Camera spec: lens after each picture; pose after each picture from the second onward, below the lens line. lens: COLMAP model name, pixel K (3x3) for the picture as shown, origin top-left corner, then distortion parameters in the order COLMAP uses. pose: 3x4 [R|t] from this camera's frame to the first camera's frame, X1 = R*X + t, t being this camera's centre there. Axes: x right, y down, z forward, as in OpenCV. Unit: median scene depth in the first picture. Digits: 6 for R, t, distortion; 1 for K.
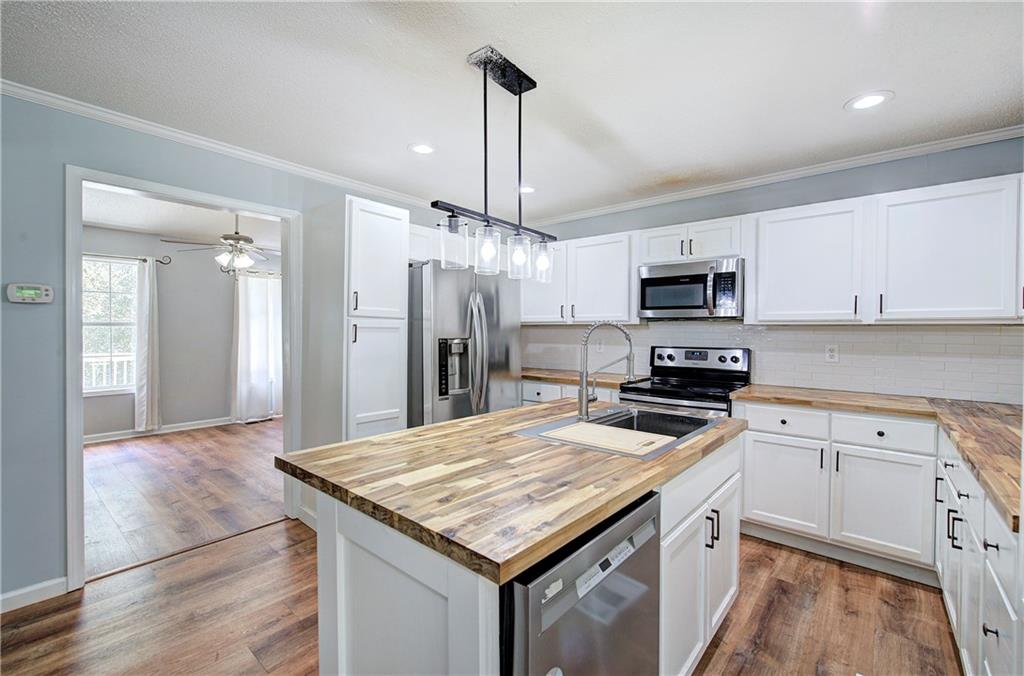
lens RADIAL K [[436.3, 0, 518.3], [0, 436.3, 335.1], [0, 0, 1]] dist [-0.004971, 0.002785]
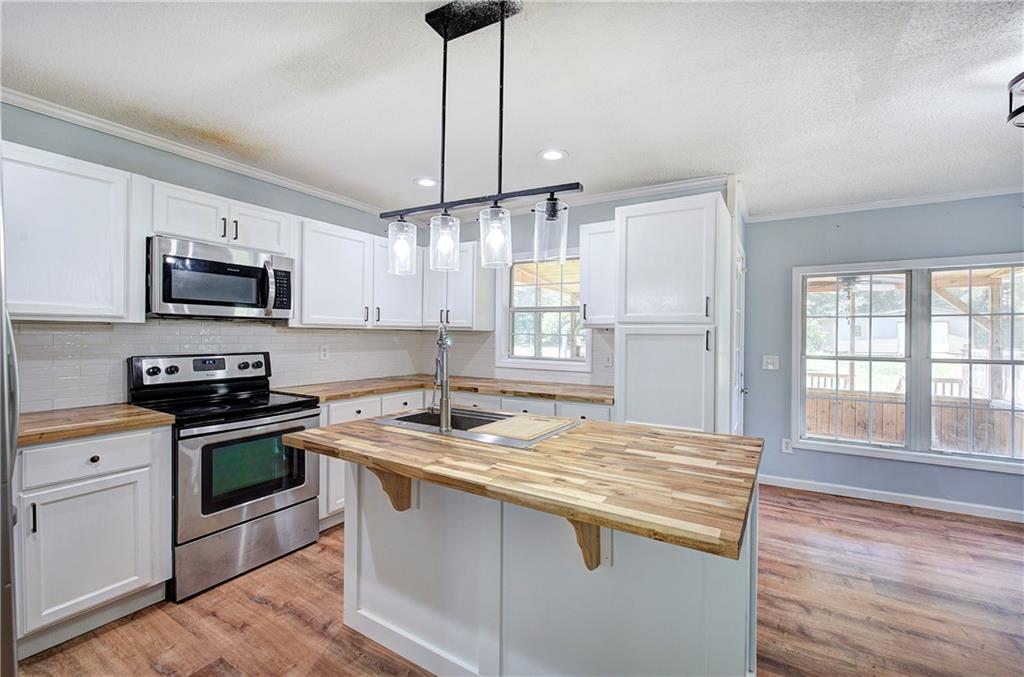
lens RADIAL K [[436.3, 0, 514.7], [0, 436.3, 340.5], [0, 0, 1]] dist [-0.004971, 0.002785]
pose [[-0.144230, -0.019174, 0.989358, -0.514677], [0.002647, 0.999801, 0.019762, -0.012273], [-0.989541, 0.005469, -0.144150, 0.639441]]
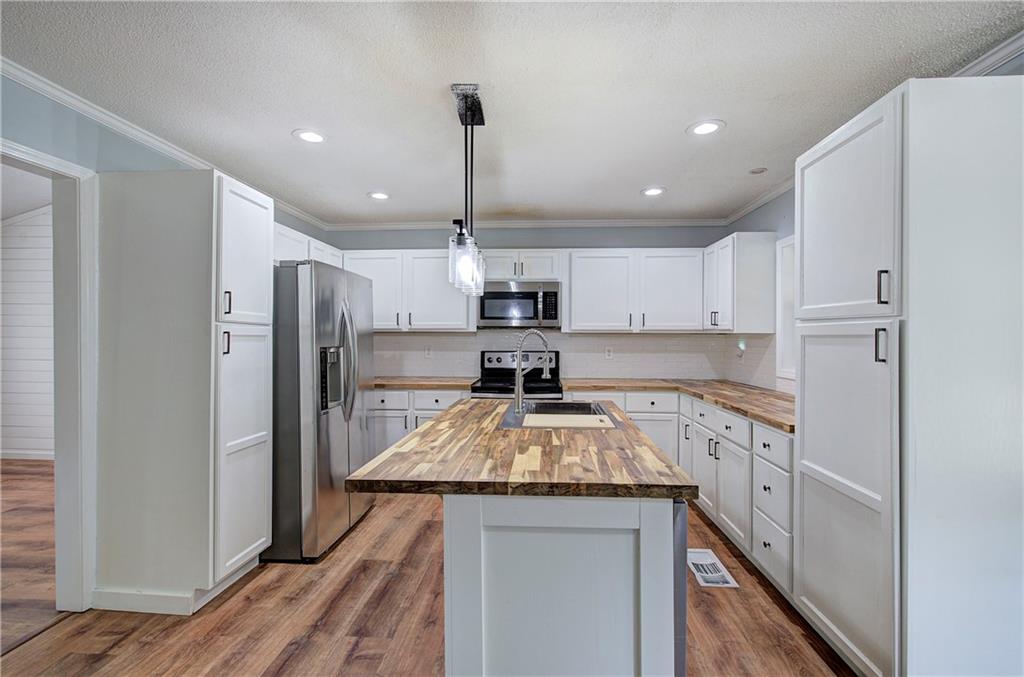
lens RADIAL K [[436.3, 0, 517.7], [0, 436.3, 337.3], [0, 0, 1]] dist [-0.004971, 0.002785]
pose [[0.802876, -0.003997, 0.596132, -0.367640], [0.008517, 0.999952, -0.004766, -0.005139], [-0.596085, 0.008904, 0.802872, 0.024768]]
